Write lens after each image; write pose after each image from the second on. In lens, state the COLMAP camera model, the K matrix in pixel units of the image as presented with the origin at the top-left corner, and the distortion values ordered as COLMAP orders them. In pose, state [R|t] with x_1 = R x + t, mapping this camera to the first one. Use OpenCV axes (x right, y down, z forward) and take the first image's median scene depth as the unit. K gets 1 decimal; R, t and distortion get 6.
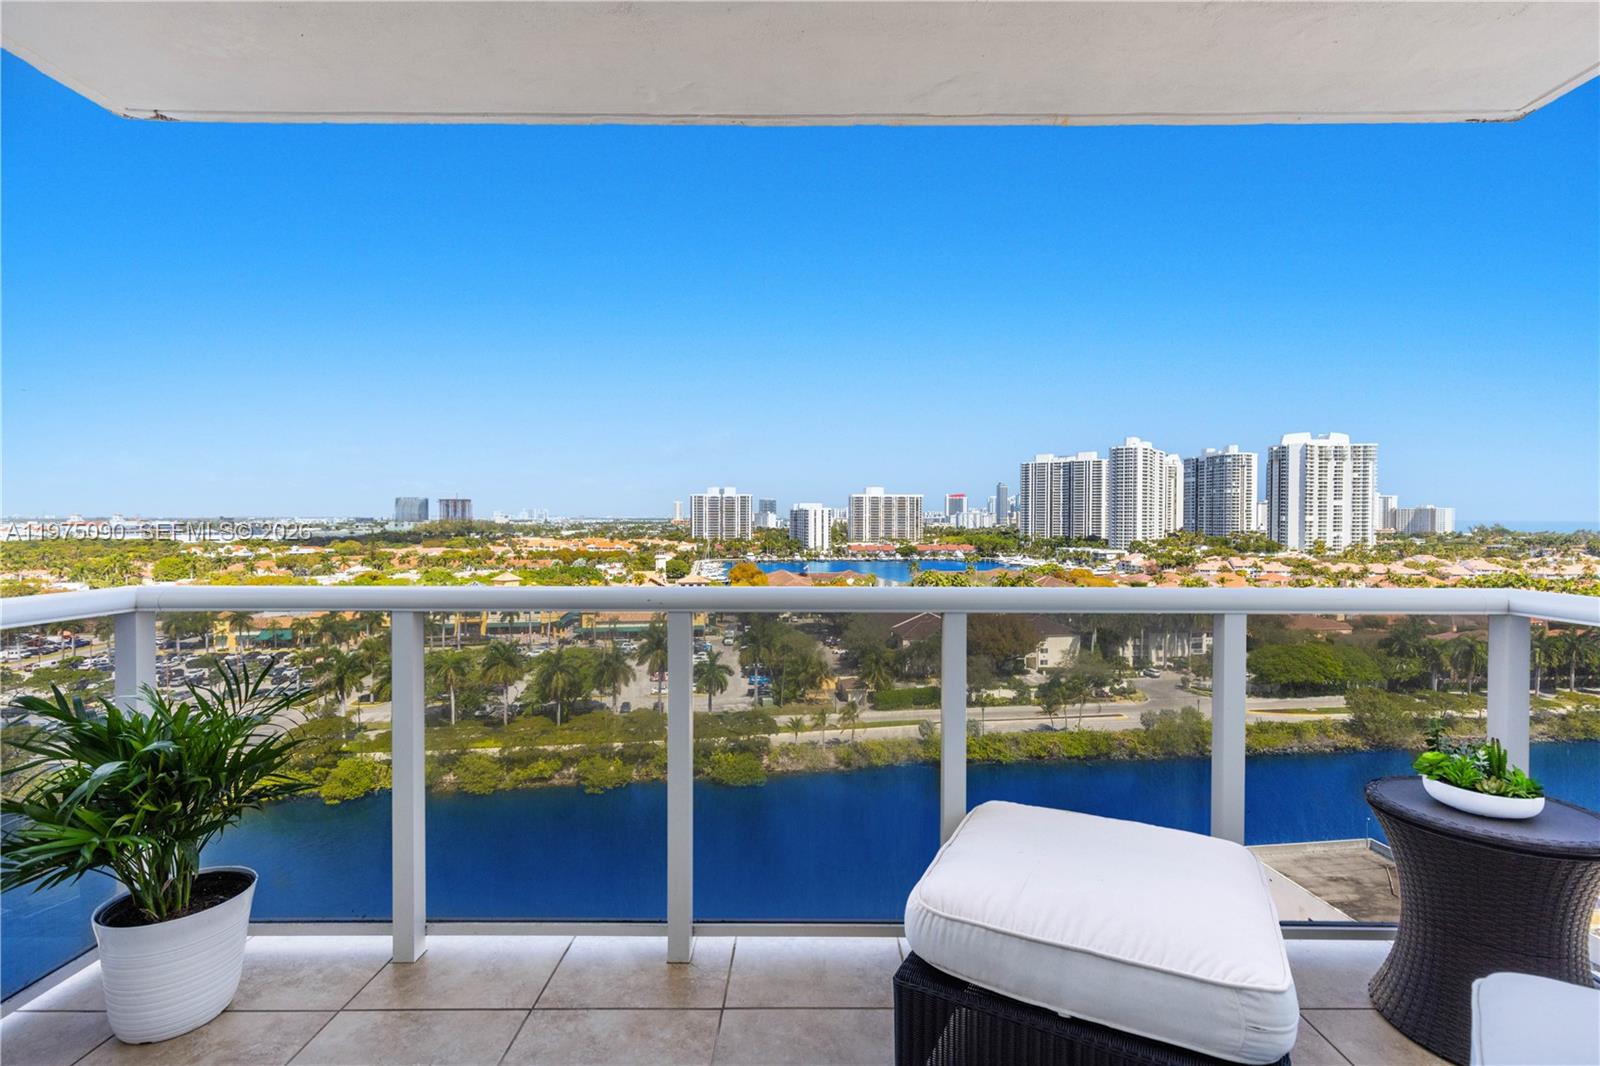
lens RADIAL K [[717.4, 0, 810.3], [0, 717.4, 530.1], [0, 0, 1]] dist [0.009352, -0.002976]
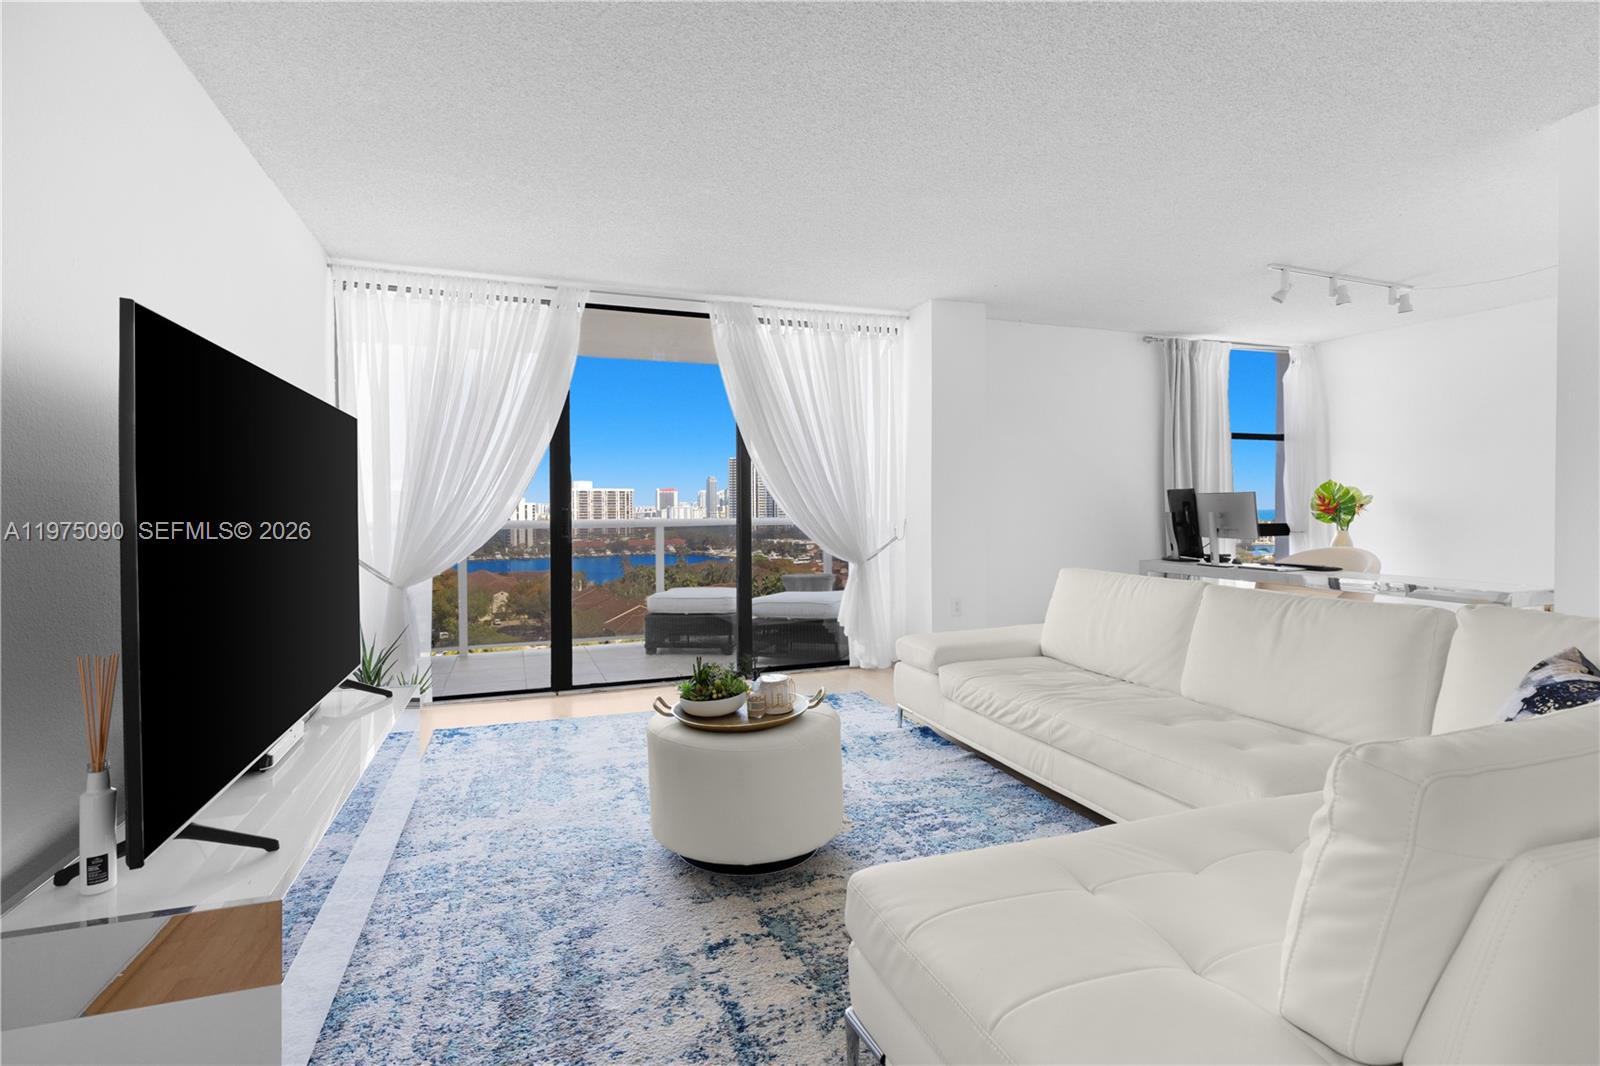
lens RADIAL K [[728.2, 0, 776.9], [0, 728.2, 526.1], [0, 0, 1]] dist [0.005330, -0.000273]
pose [[0.939319, -0.016980, 0.342623, -0.003592], [0.016427, 0.999855, 0.004514, 0.000992], [-0.342650, 0.001388, 0.939462, -0.019105]]
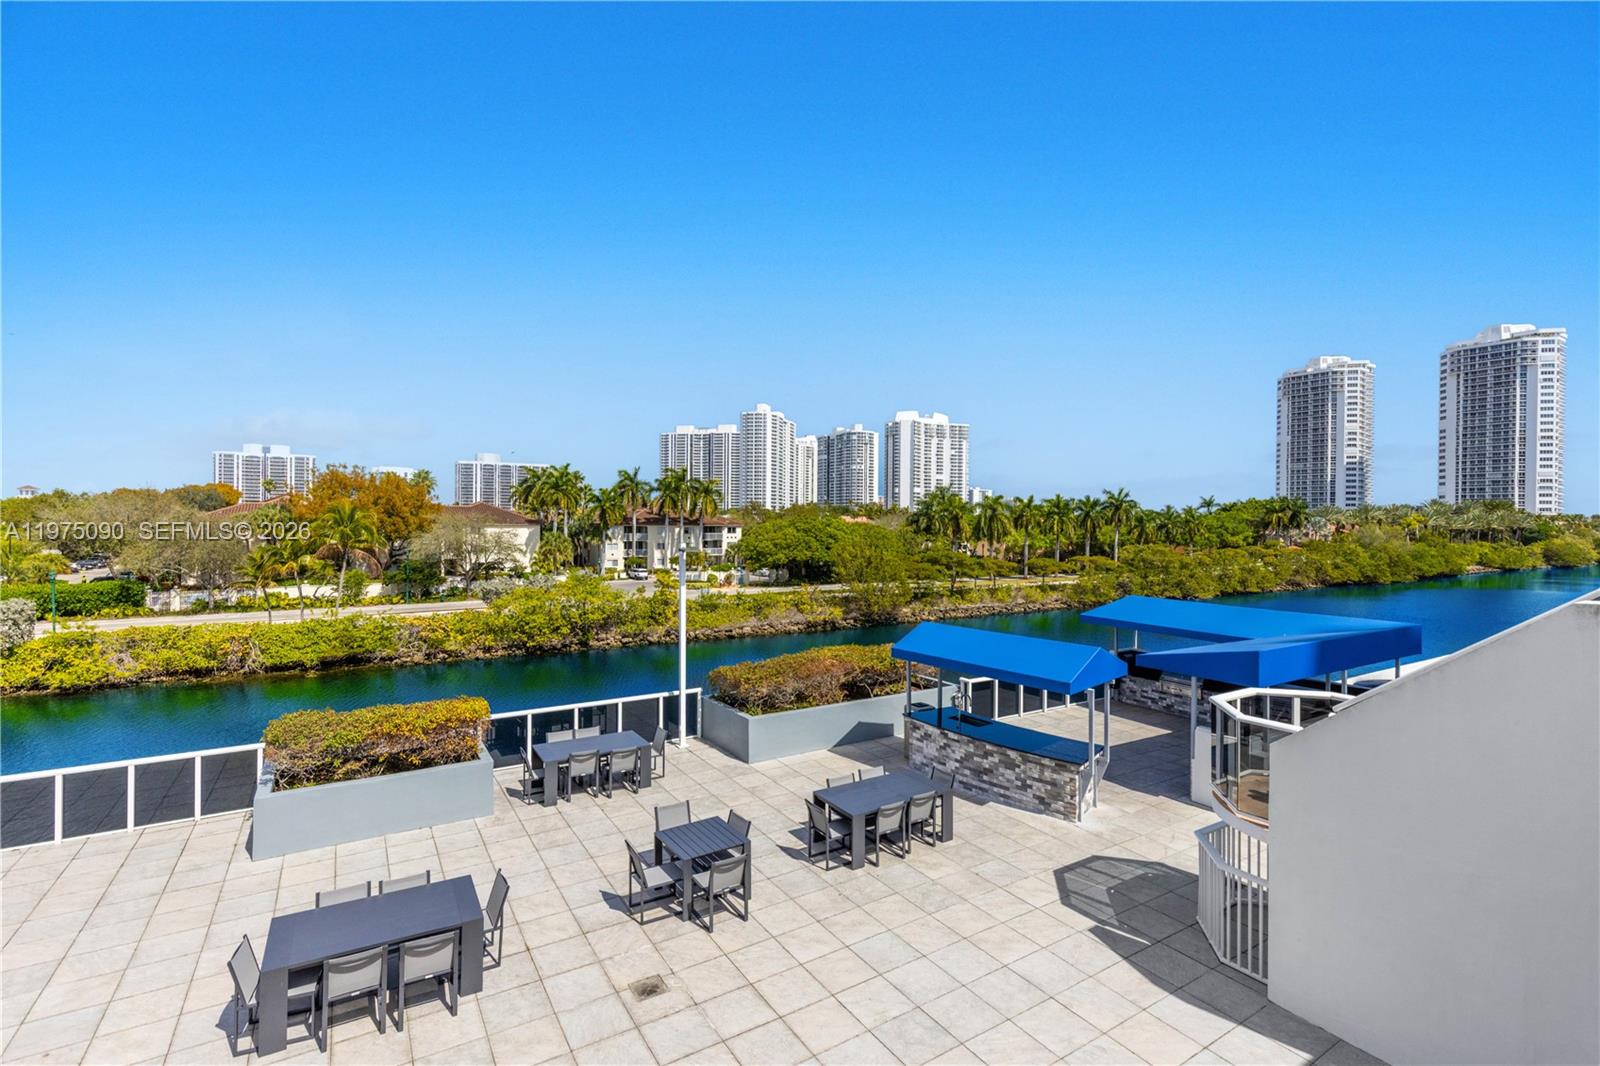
lens RADIAL K [[728.2, 0, 803.2], [0, 728.2, 532.5], [0, 0, 1]] dist [0.005330, -0.000273]
pose [[0.912443, -0.002307, 0.409197, 0.230573], [0.003731, 0.999989, -0.002683, 0.111204], [-0.409187, 0.003975, 0.912442, 0.203813]]
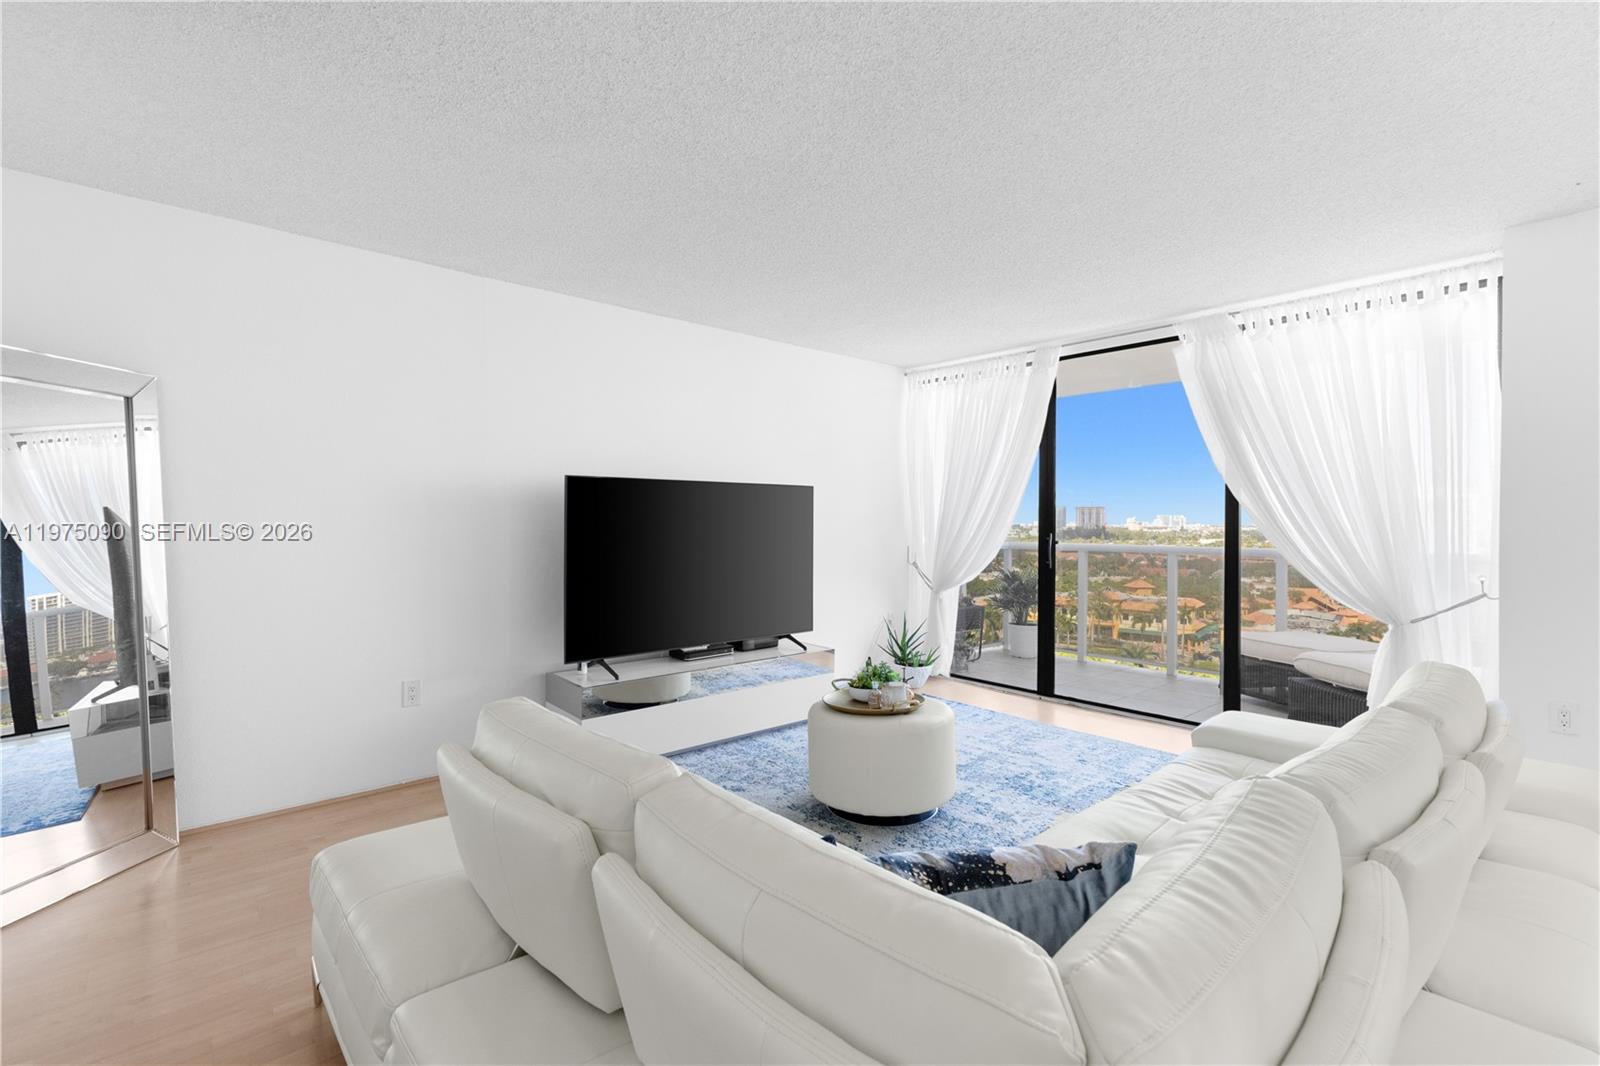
lens RADIAL K [[728.2, 0, 812.9], [0, 728.2, 519.3], [0, 0, 1]] dist [0.005330, -0.000273]
pose [[0.680909, -0.002073, -0.732365, 0.009261], [-0.016005, 0.999715, -0.017710, 0.000467], [0.732193, 0.023781, 0.680682, -0.019450]]
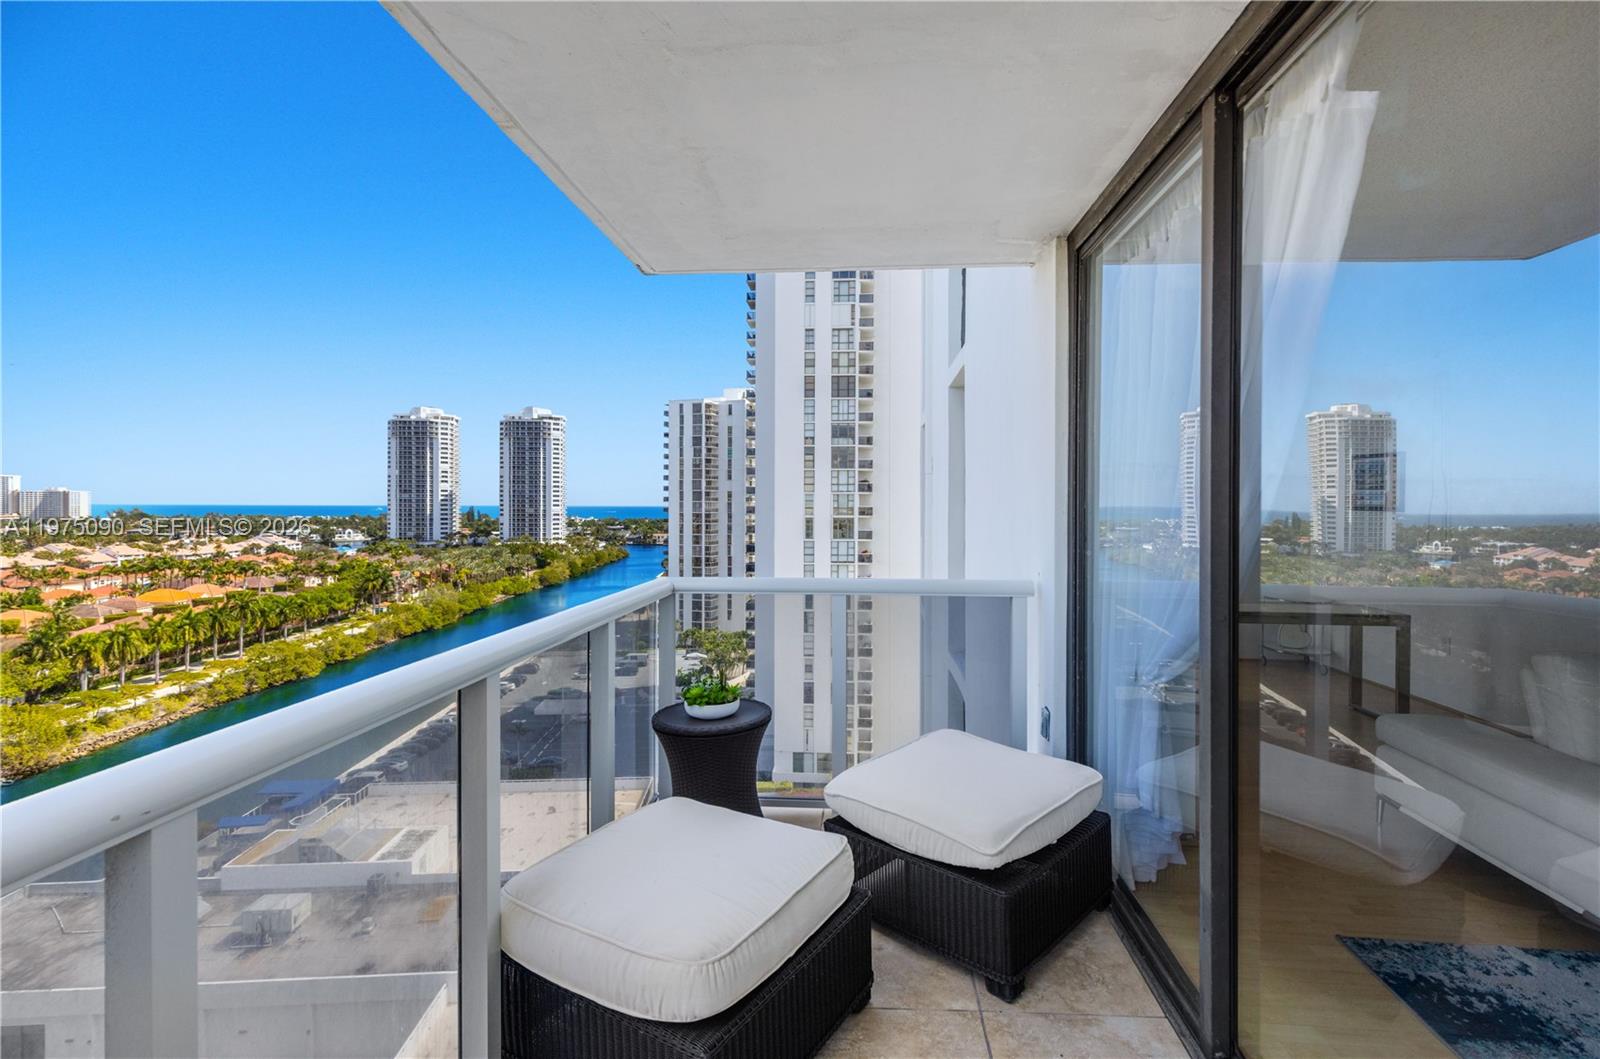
lens RADIAL K [[735.4, 0, 813.3], [0, 735.4, 511.5], [0, 0, 1]] dist [0.006697, -0.001352]
pose [[0.066624, -0.010439, 0.997724, -0.005627], [0.014527, 0.999849, 0.009491, -0.000618], [-0.997672, 0.013862, 0.066765, 0.005389]]
